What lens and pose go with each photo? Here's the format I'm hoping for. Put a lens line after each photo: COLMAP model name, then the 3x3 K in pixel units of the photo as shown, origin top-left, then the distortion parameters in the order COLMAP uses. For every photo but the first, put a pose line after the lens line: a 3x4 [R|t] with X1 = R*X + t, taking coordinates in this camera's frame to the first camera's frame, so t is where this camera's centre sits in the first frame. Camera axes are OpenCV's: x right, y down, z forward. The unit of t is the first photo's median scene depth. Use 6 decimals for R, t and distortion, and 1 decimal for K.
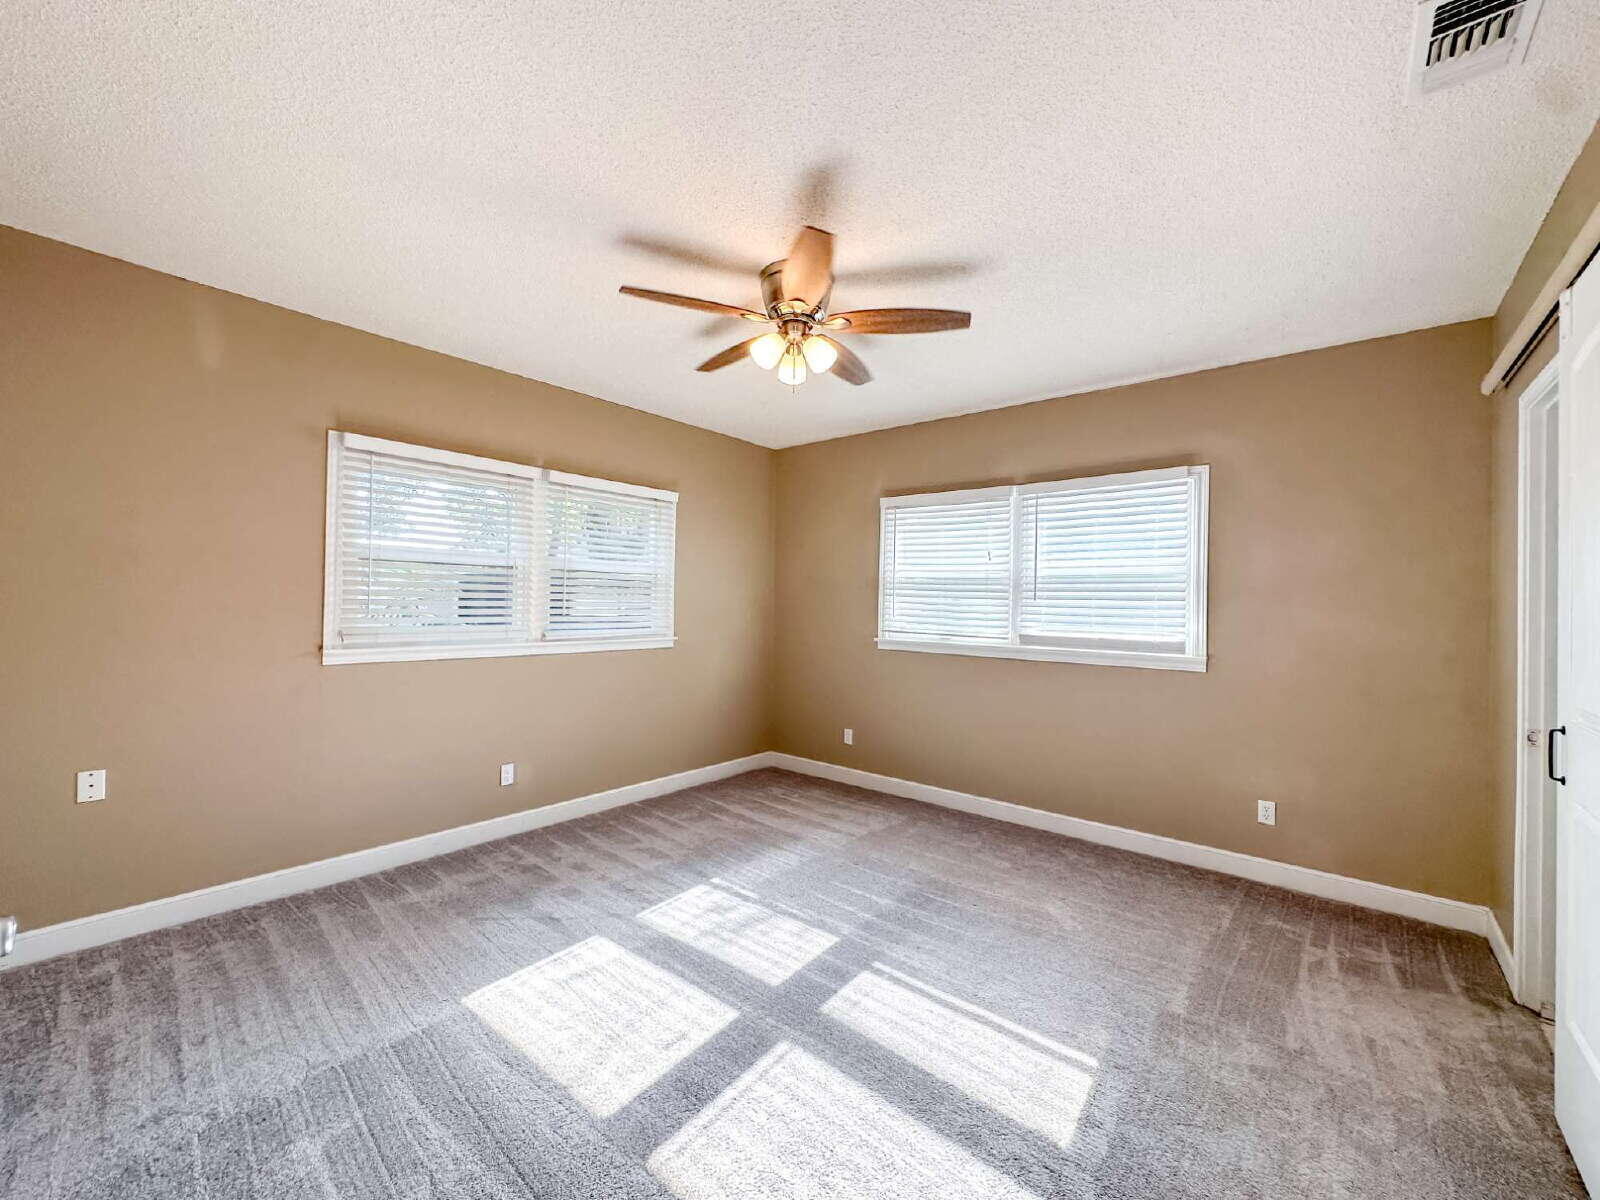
lens RADIAL K [[636.9, 0, 801.7], [0, 636.9, 599.3], [0, 0, 1]] dist [-0.005563, 0.000588]
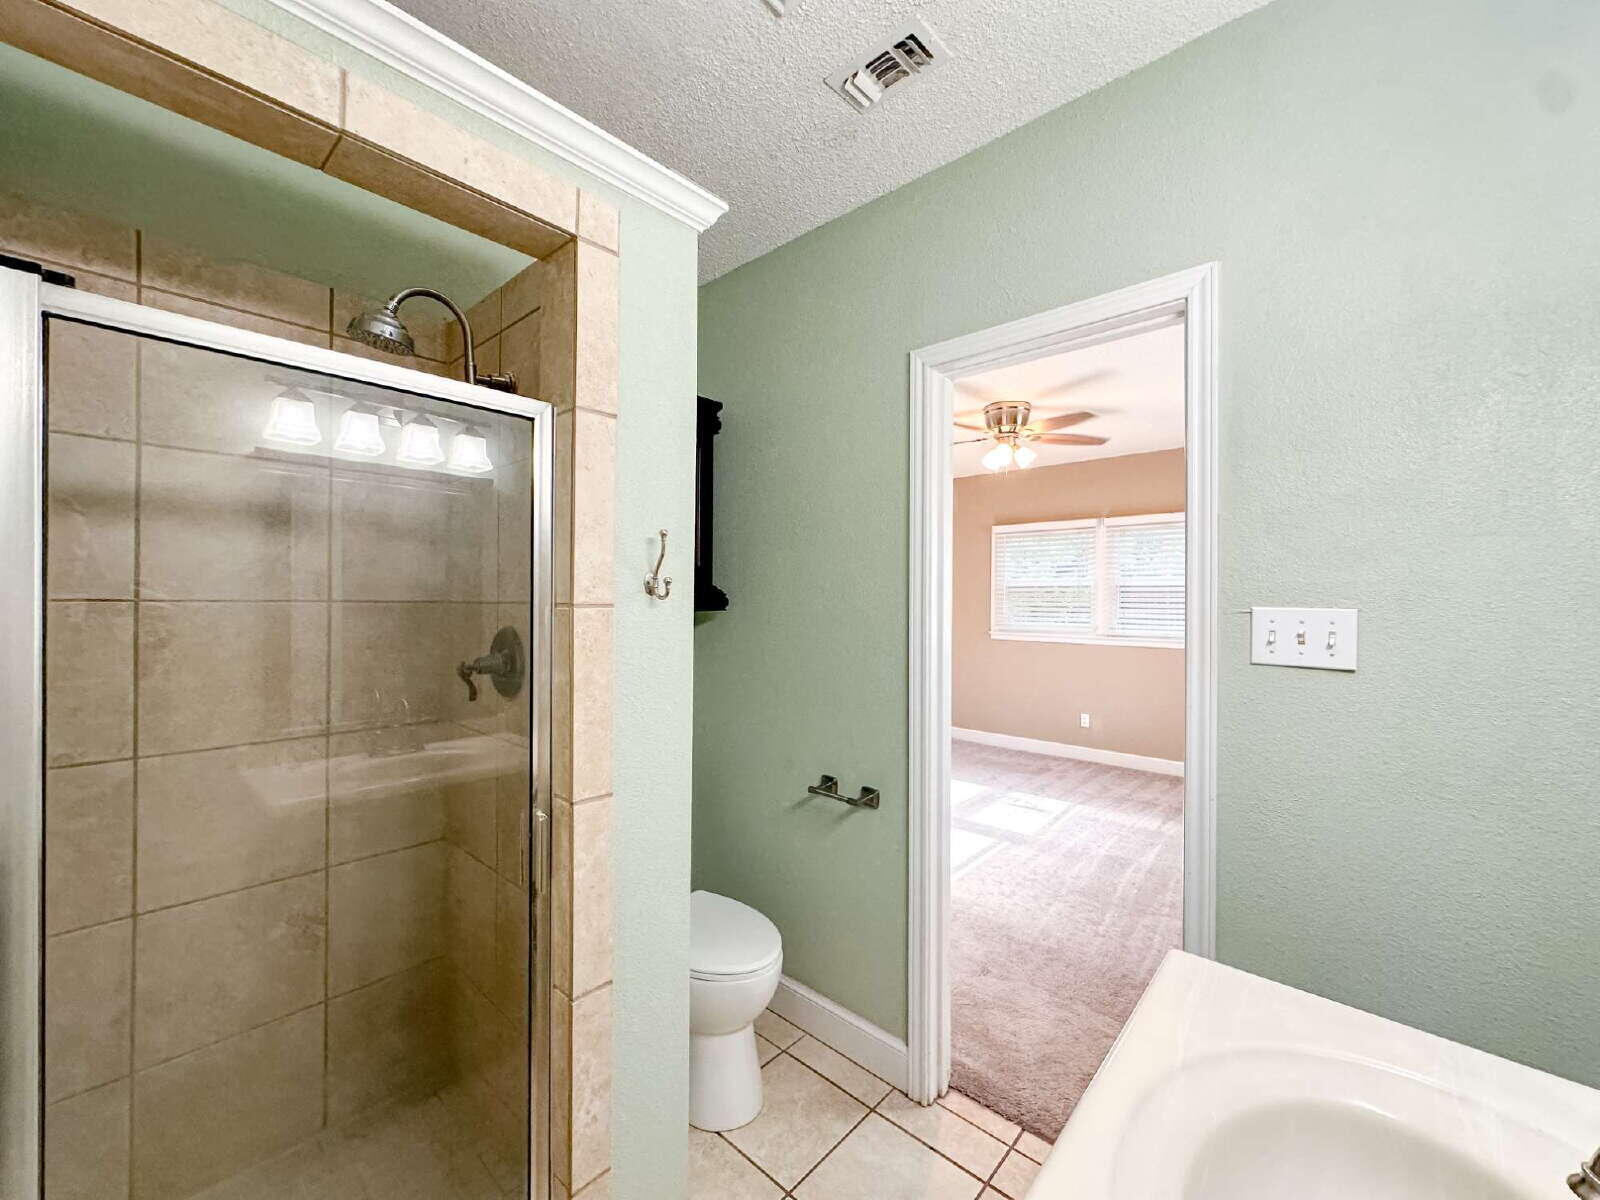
lens RADIAL K [[636.9, 0, 801.7], [0, 636.9, 599.3], [0, 0, 1]] dist [-0.005563, 0.000588]
pose [[-0.035377, -0.013703, -0.999280, 1.233568], [0.001655, 0.999904, -0.013770, 0.001233], [0.999373, -0.002141, -0.035351, 0.408012]]
